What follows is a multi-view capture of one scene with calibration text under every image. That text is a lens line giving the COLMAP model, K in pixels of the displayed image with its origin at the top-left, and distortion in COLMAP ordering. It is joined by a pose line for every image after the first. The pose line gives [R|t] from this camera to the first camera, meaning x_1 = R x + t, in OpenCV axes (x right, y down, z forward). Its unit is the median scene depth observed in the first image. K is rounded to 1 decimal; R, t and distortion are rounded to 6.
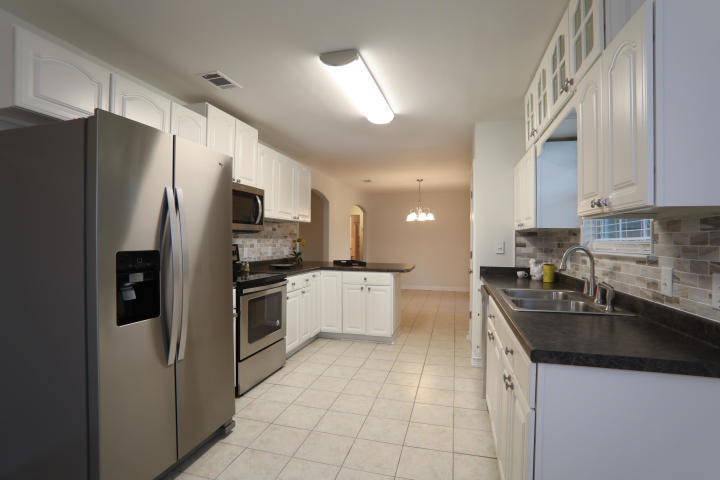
lens RADIAL K [[361.9, 0, 360.0], [0, 361.9, 240.0], [0, 0, 1]] dist [-0.037766, 0.001172]
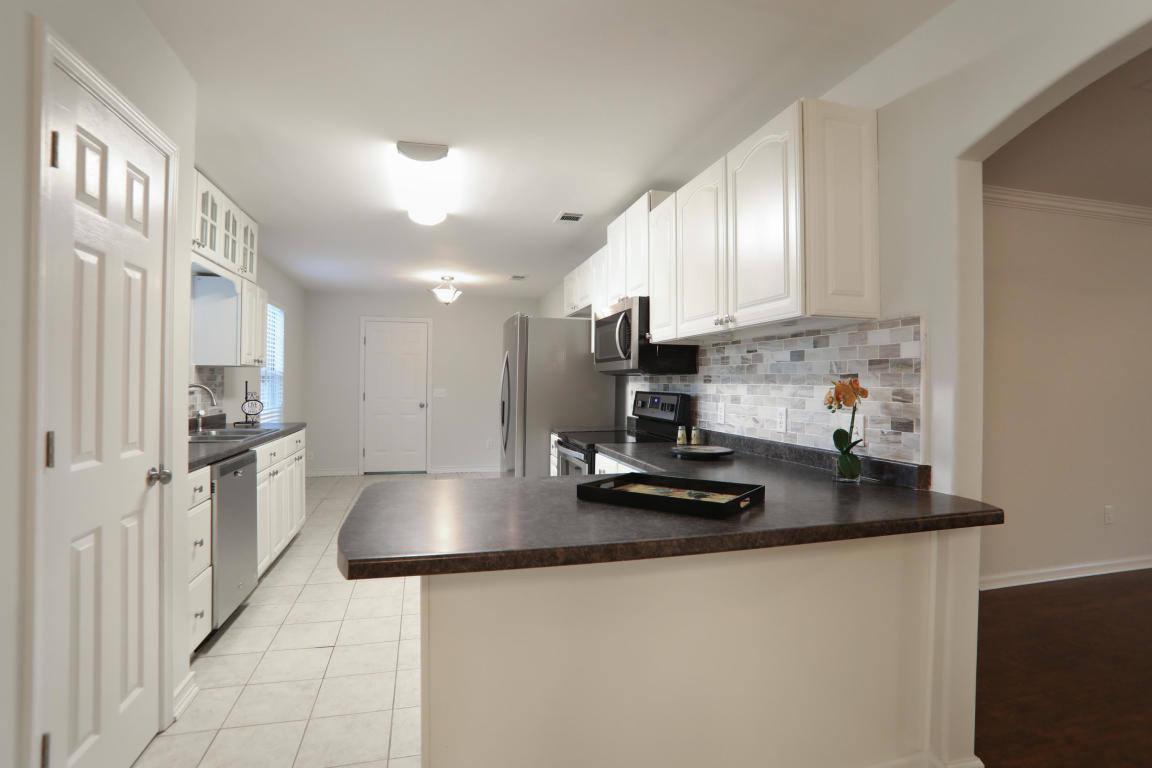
lens RADIAL K [[579.0, 0, 576.0], [0, 579.0, 384.0], [0, 0, 1]] dist [-0.037766, 0.001172]
pose [[-0.871650, -0.012975, -0.489958, 0.271833], [-0.014818, 0.999890, -0.000117, -0.000234], [0.489906, 0.007158, -0.871746, 1.852825]]
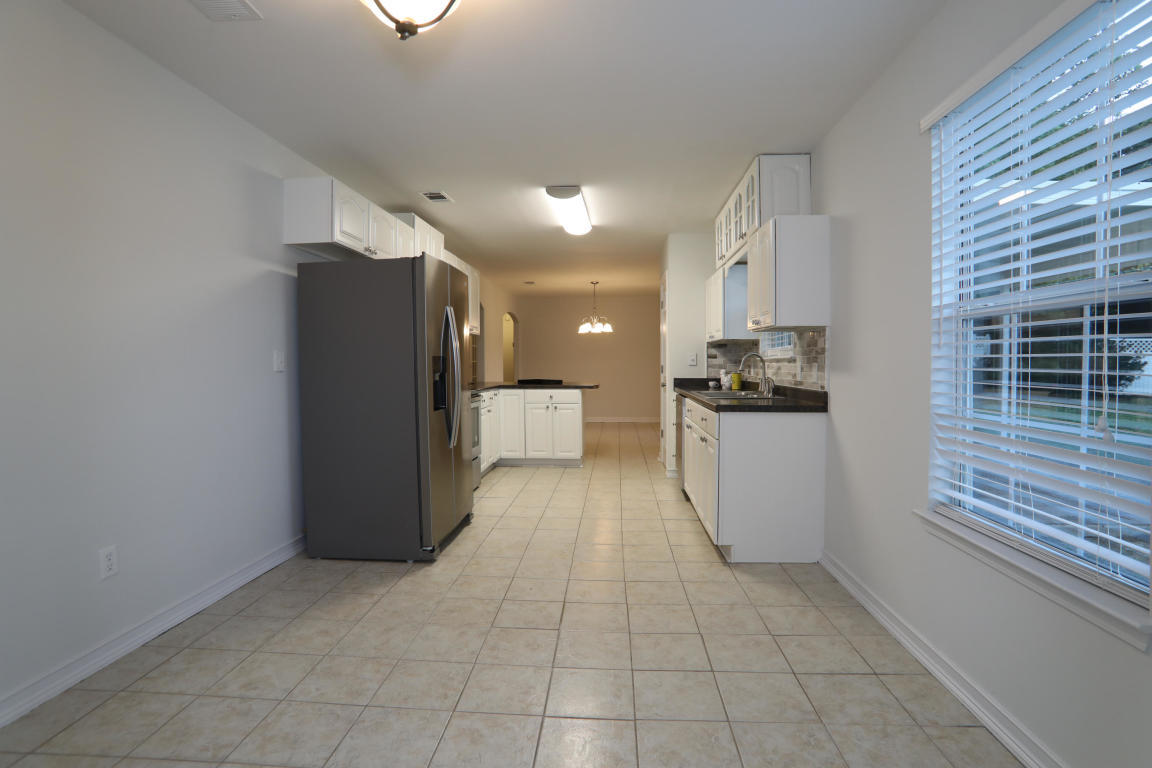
lens RADIAL K [[579.0, 0, 576.0], [0, 579.0, 384.0], [0, 0, 1]] dist [-0.037766, 0.001172]
pose [[0.982778, -0.017014, 0.184004, -0.245749], [0.010346, 0.999257, 0.037139, 0.027609], [-0.184499, -0.034596, 0.982224, -0.566615]]
